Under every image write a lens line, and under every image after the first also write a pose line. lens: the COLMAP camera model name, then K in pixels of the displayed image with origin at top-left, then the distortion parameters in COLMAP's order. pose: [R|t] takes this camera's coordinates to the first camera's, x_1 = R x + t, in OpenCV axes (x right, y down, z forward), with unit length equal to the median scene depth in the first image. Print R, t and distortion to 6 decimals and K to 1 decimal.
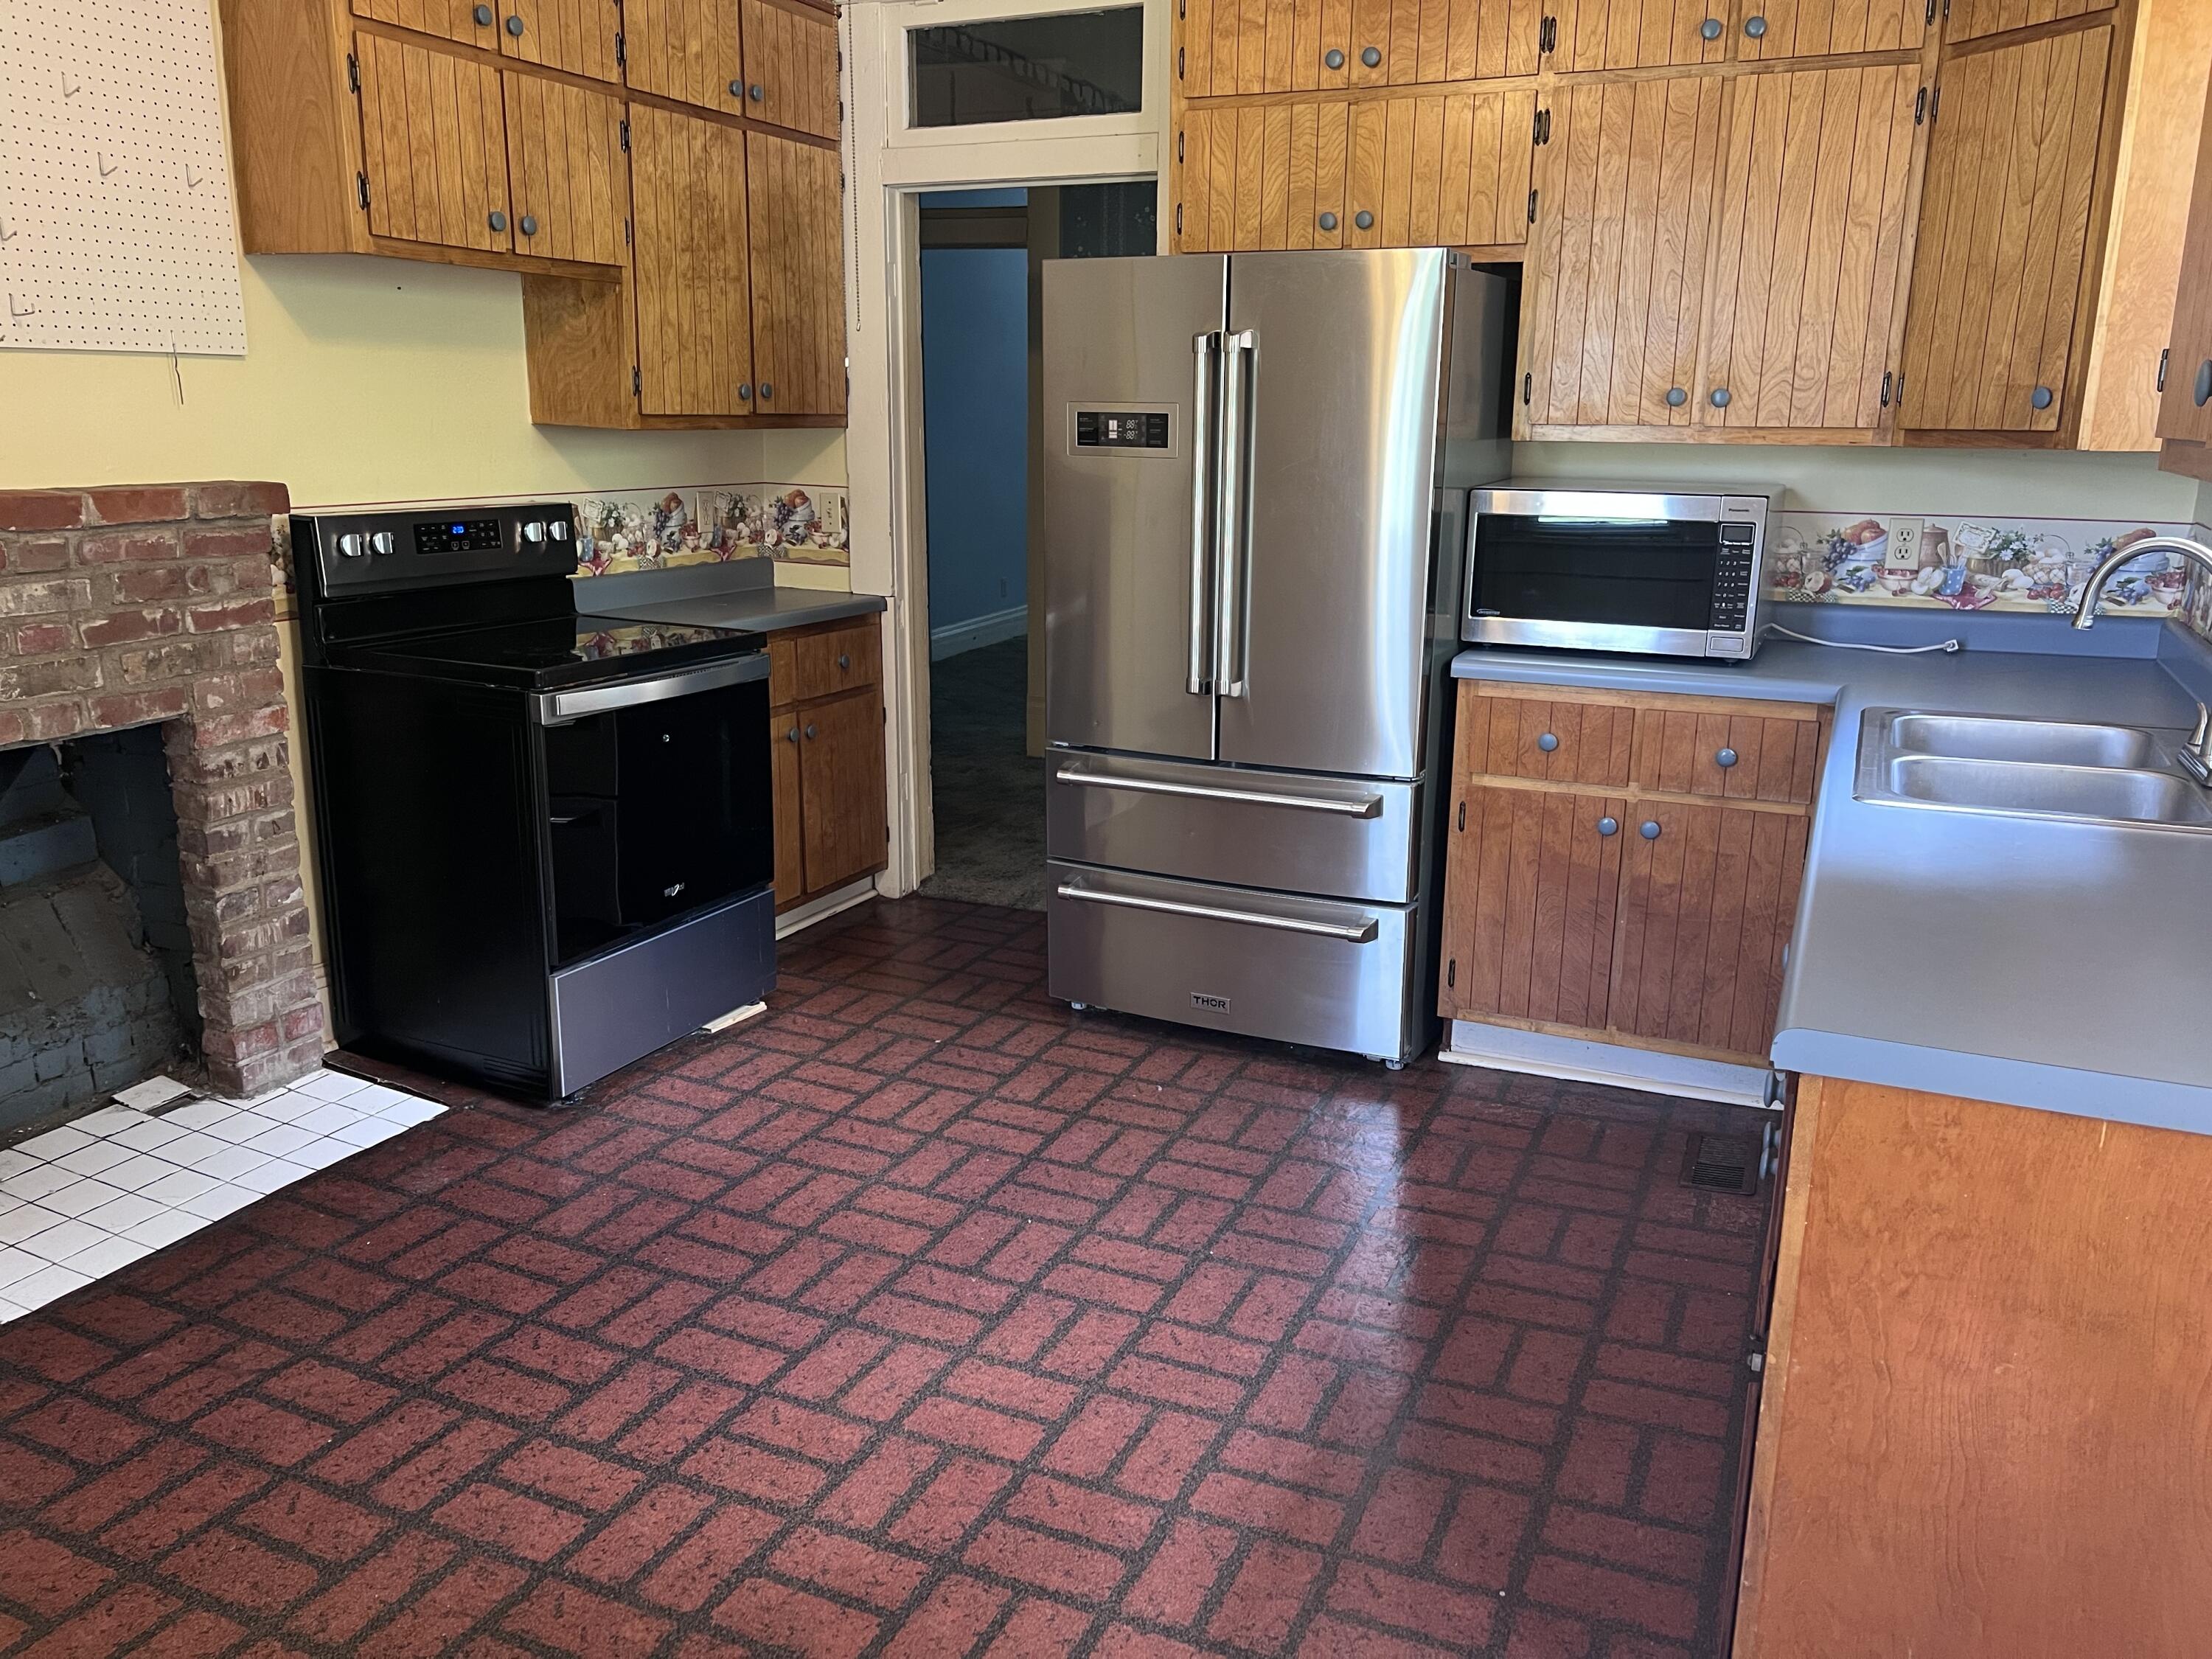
lens RADIAL K [[1668.1, 0, 1103.5], [0, 1668.1, 828.1], [0, 0, 1]] dist [0.026022, -0.032686]
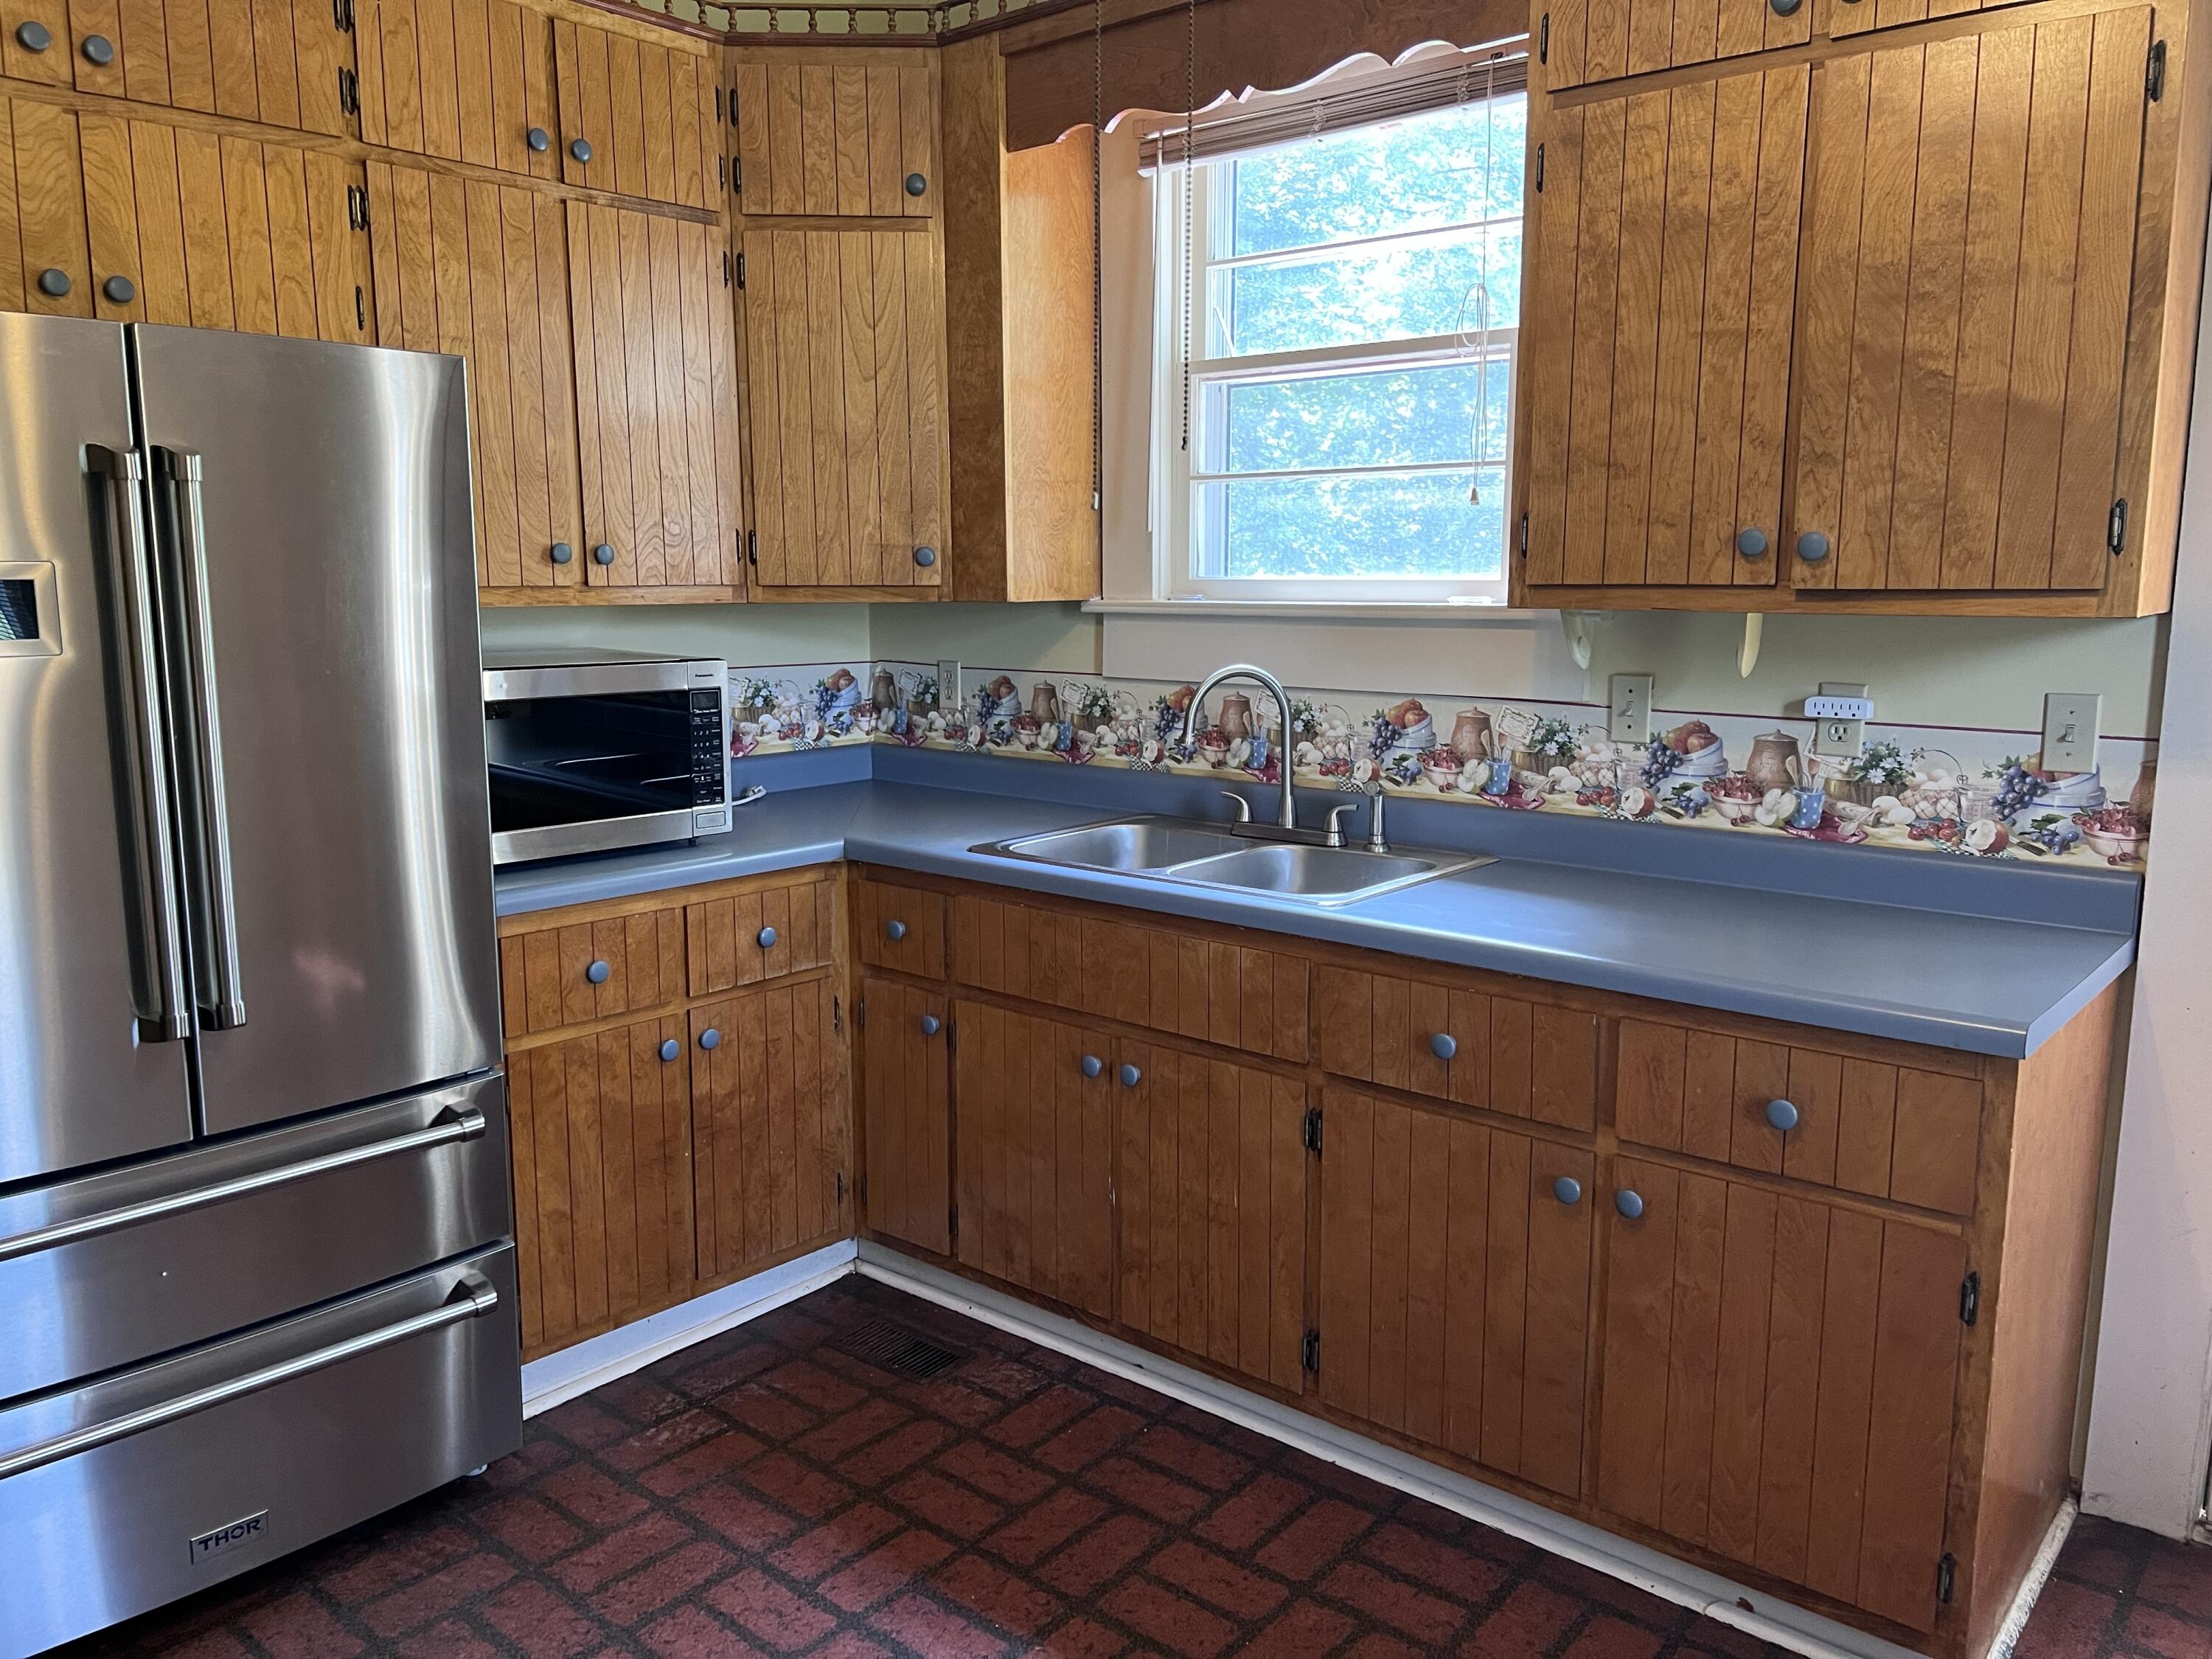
lens RADIAL K [[1668.1, 0, 1104.8], [0, 1668.1, 833.6], [0, 0, 1]] dist [0.026022, -0.032686]
pose [[0.286547, -0.159255, 0.944737, -0.428759], [0.237356, 0.967147, 0.091040, -0.135444], [-0.928199, 0.198152, 0.314934, 0.518257]]
